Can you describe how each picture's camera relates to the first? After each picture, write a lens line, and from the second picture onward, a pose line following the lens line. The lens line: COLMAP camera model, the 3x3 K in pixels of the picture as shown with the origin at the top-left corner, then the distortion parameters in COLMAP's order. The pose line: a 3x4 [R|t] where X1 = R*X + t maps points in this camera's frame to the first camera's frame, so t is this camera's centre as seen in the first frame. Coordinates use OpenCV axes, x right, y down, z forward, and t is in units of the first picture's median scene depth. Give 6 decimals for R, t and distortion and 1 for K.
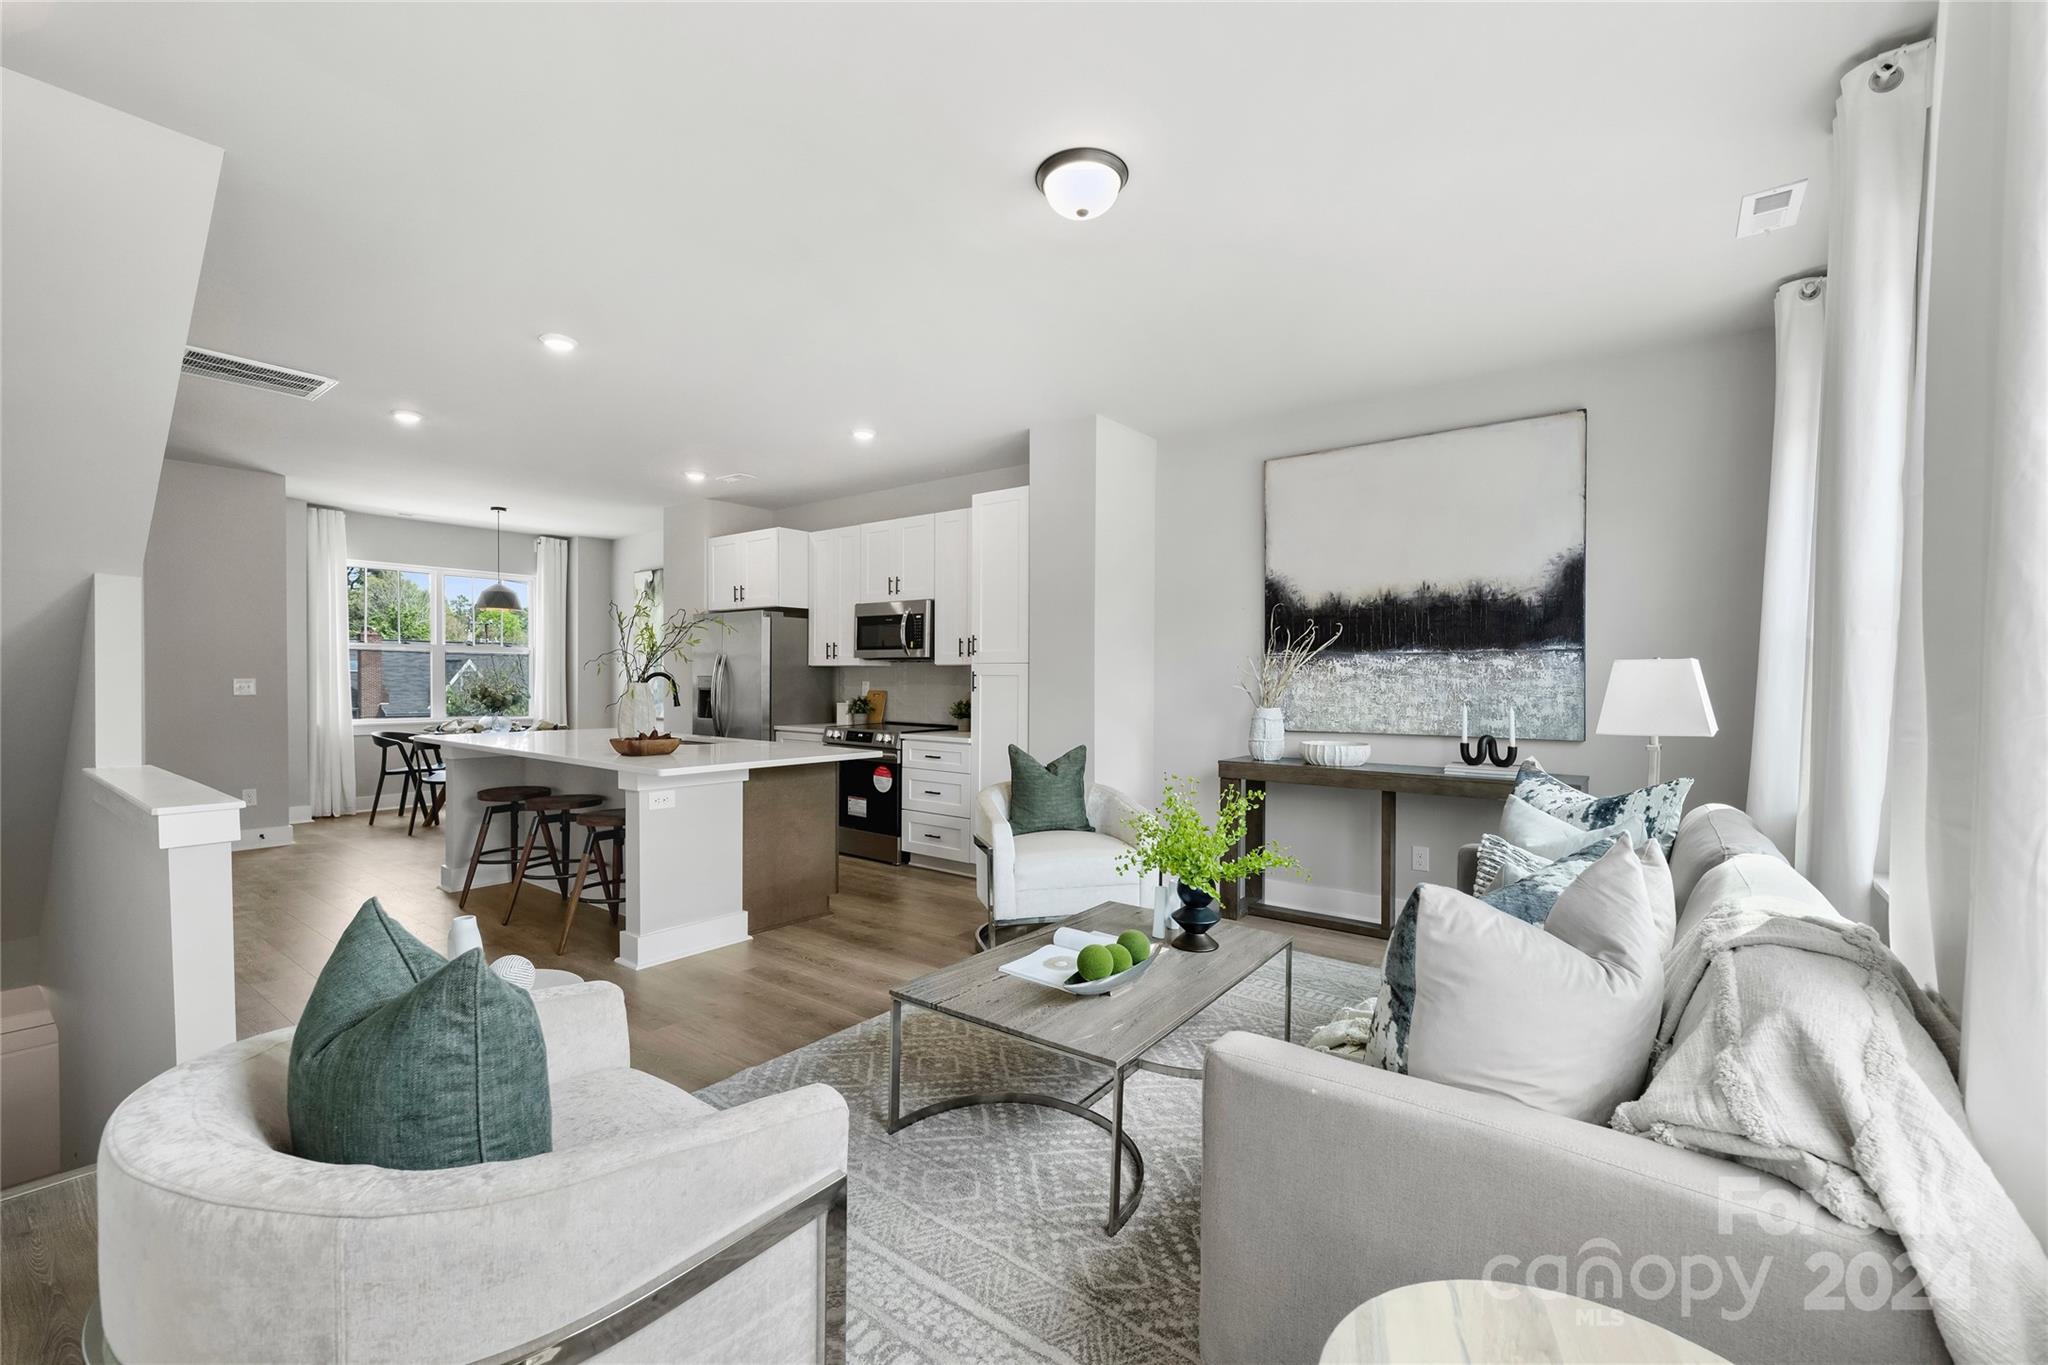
lens RADIAL K [[873.7, 0, 1027.0], [0, 873.7, 687.9], [0, 0, 1]] dist [0.002048, 0.000110]
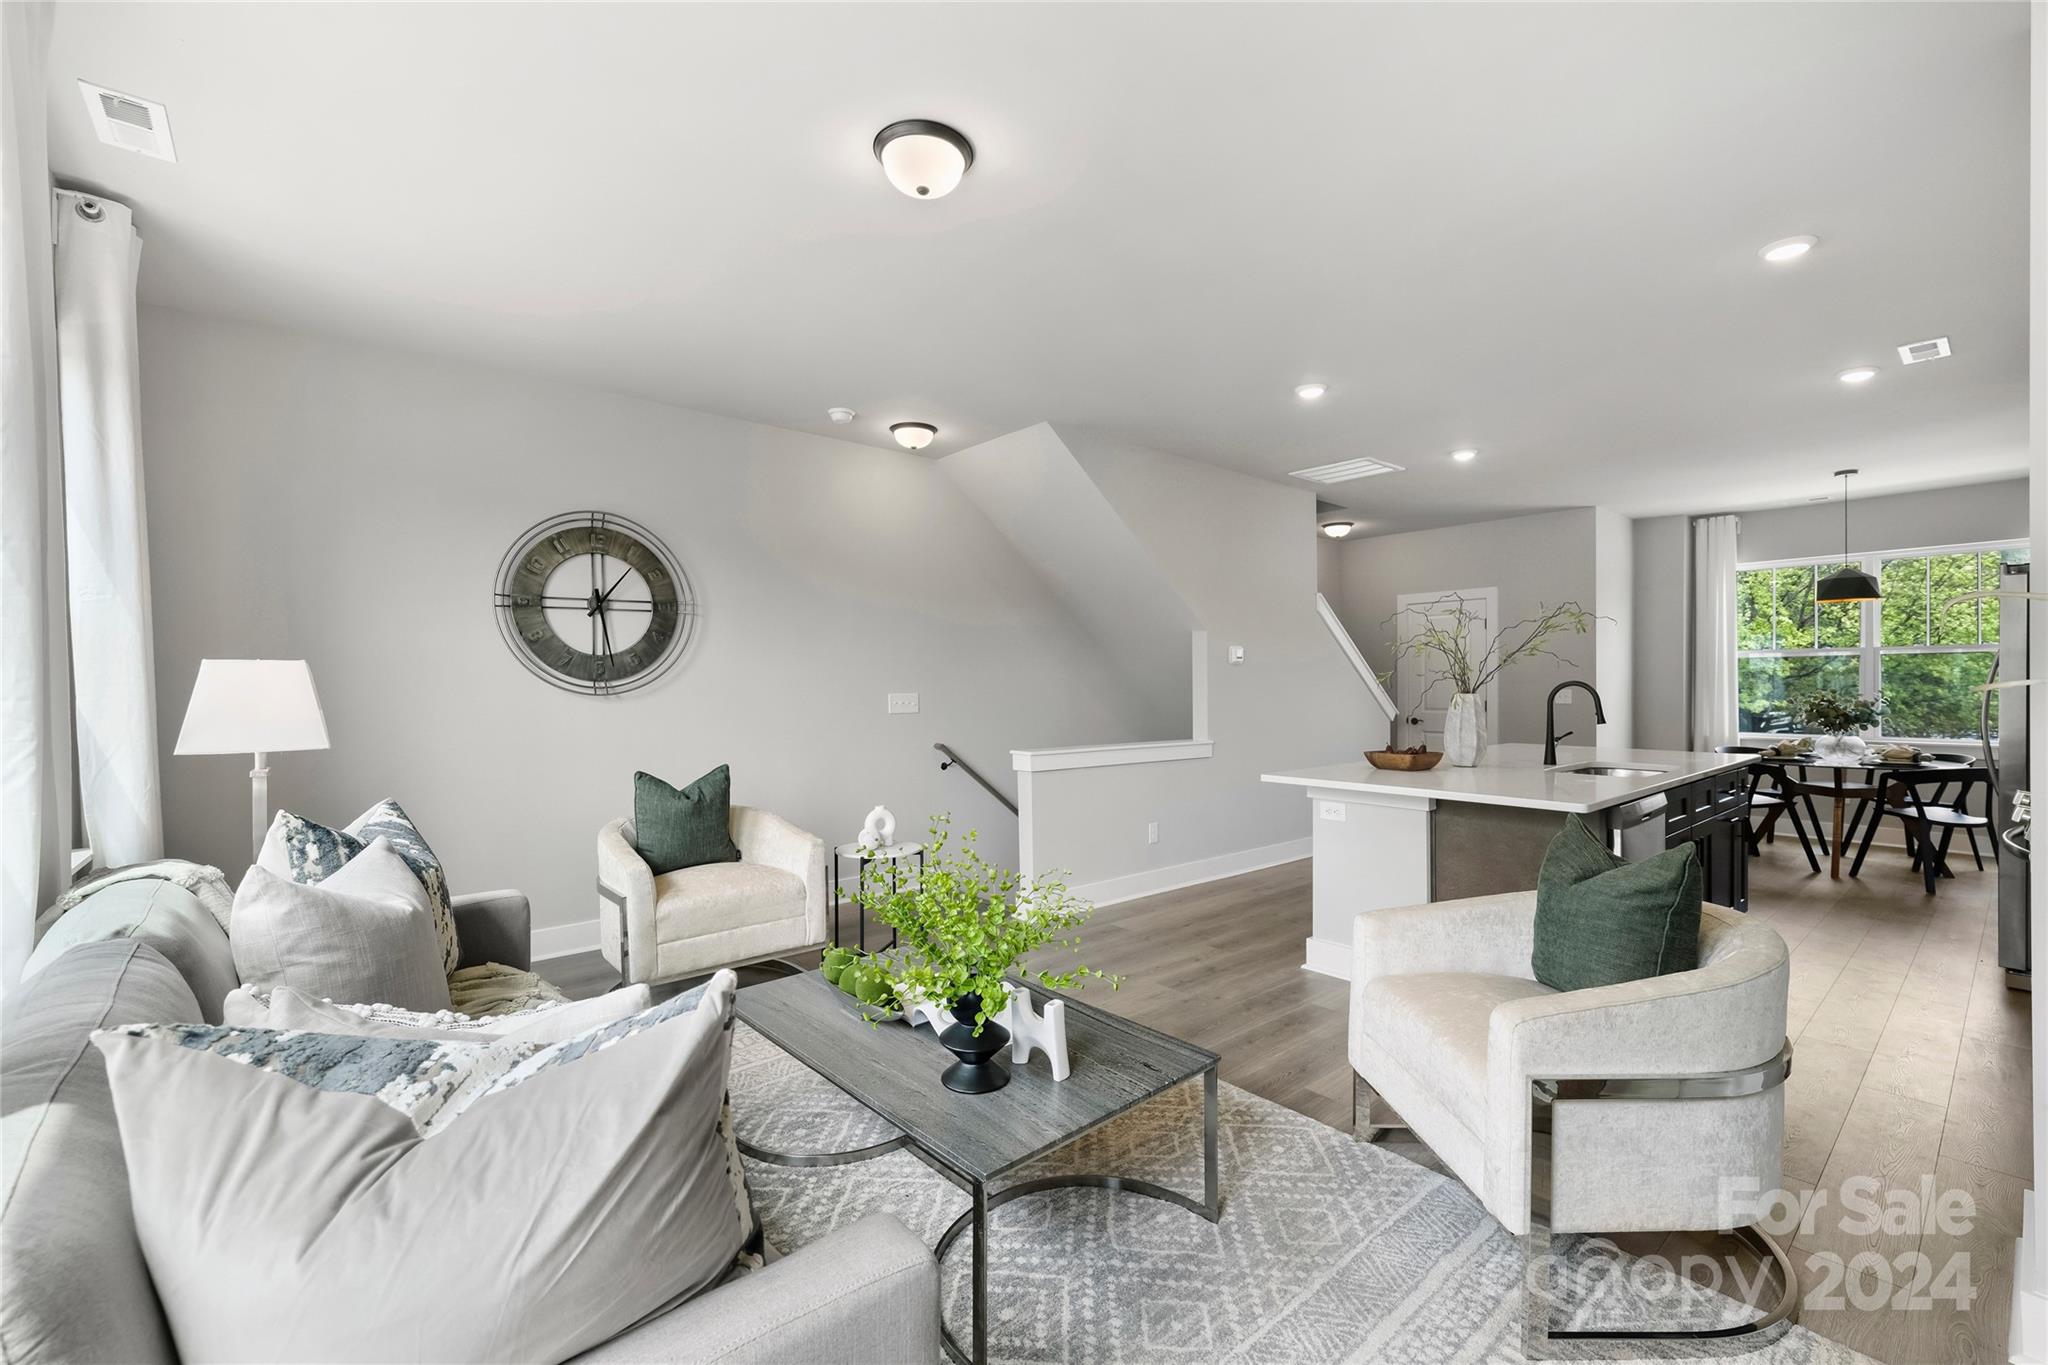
lens RADIAL K [[873.7, 0, 1027.0], [0, 873.7, 687.9], [0, 0, 1]] dist [0.002048, 0.000110]
pose [[-0.189667, -0.002420, -0.981845, 0.375540], [-0.007450, 0.999972, -0.001026, -0.005744], [0.981820, 0.007120, -0.189680, 0.508085]]
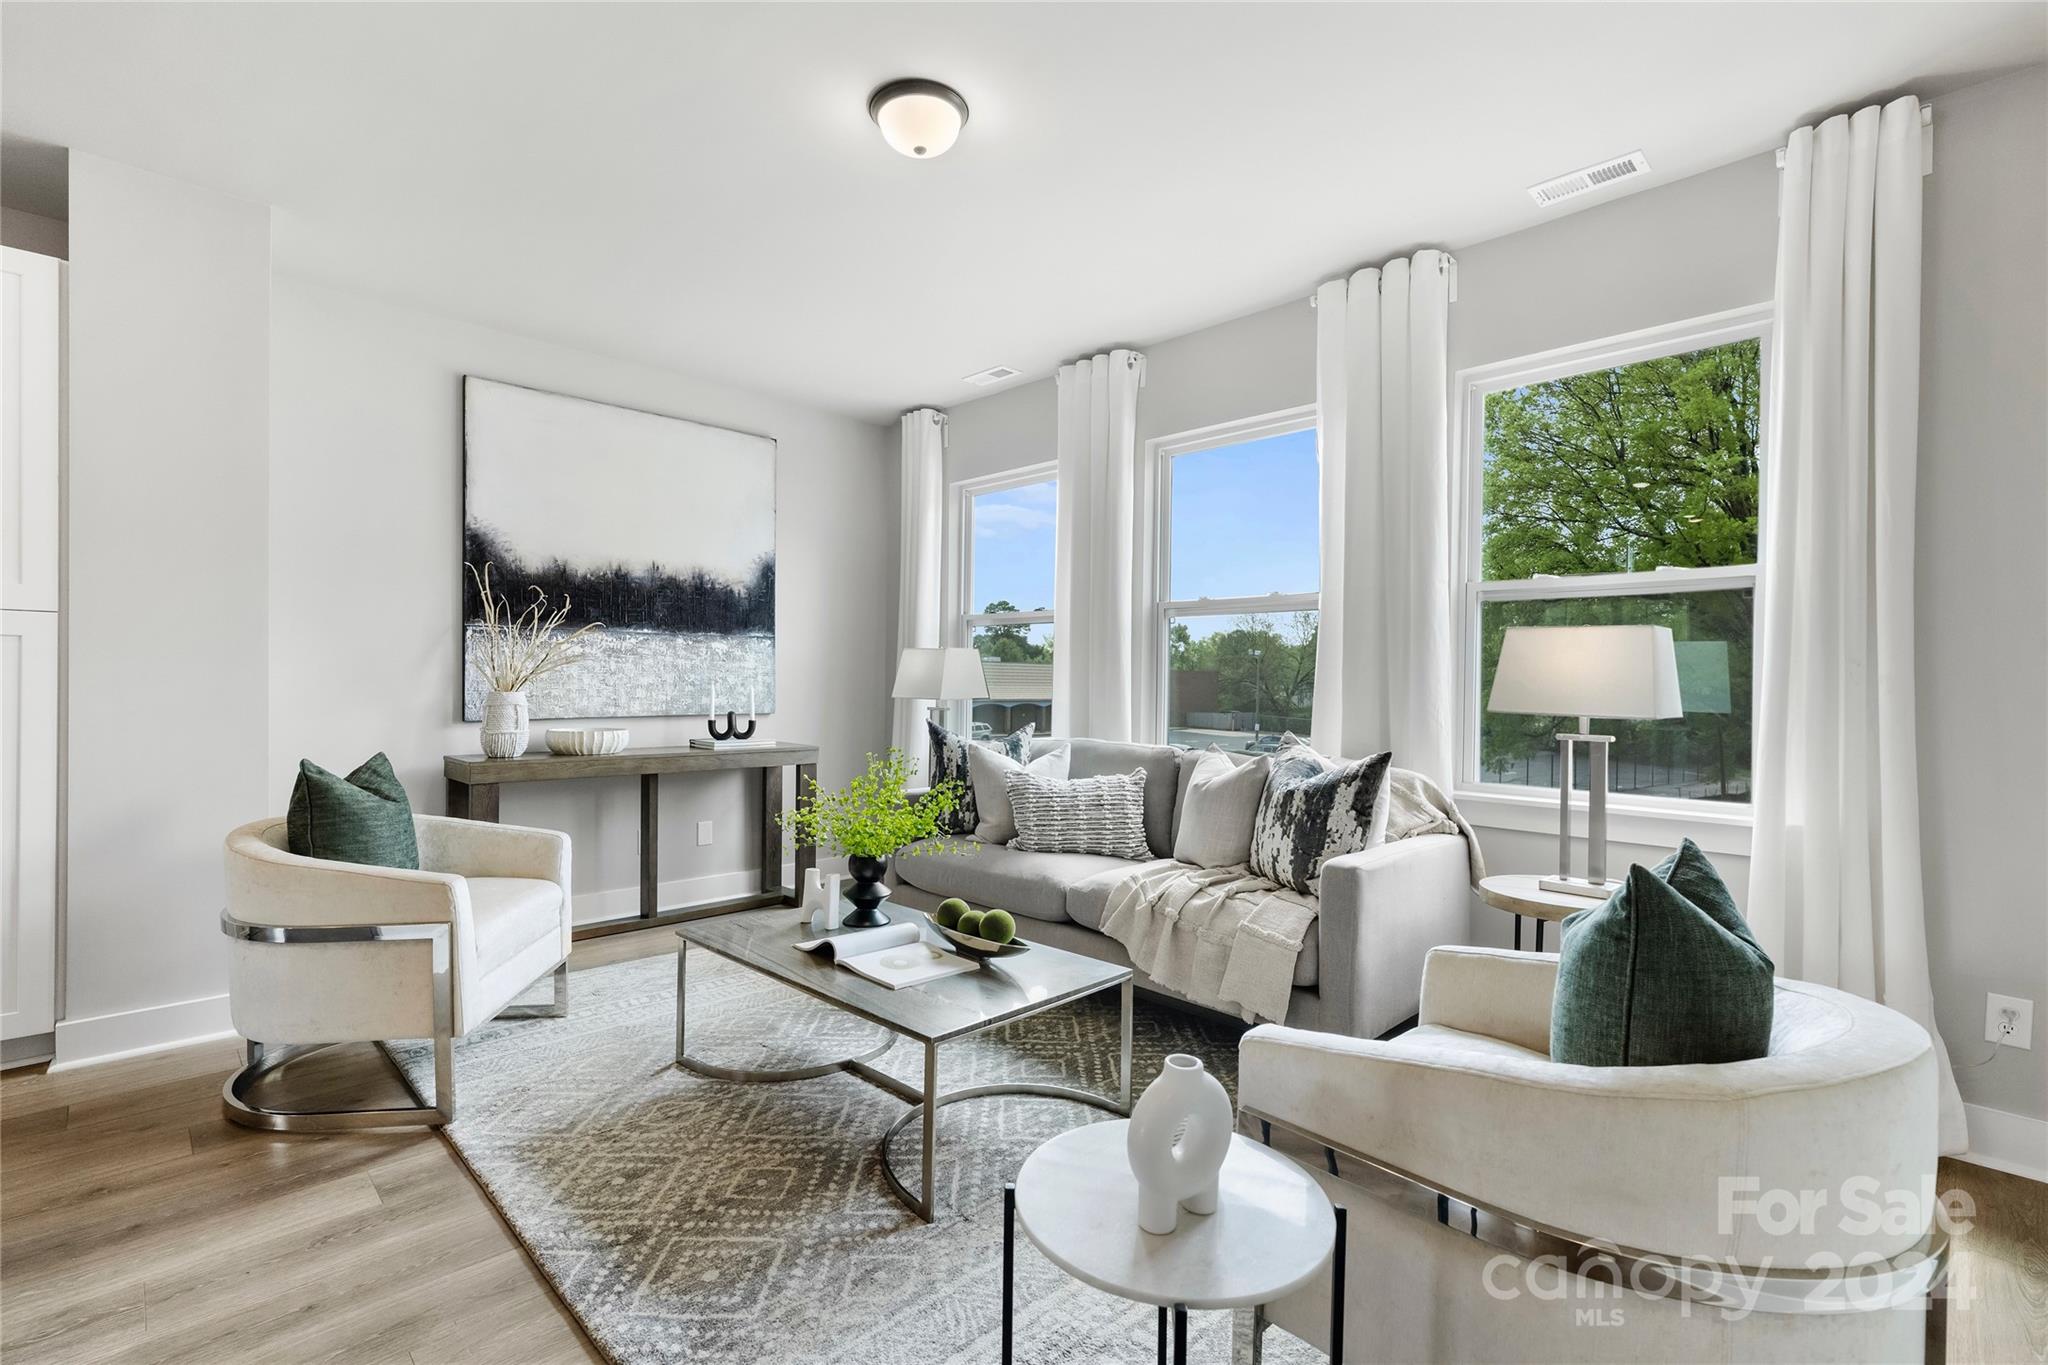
lens RADIAL K [[915.5, 0, 1016.5], [0, 915.5, 686.9], [0, 0, 1]] dist [-0.002052, -0.000322]
pose [[0.138195, -0.006387, 0.990384, -0.360915], [0.003651, 0.999976, 0.005939, 0.011387], [-0.990398, 0.002795, 0.138215, 0.310096]]
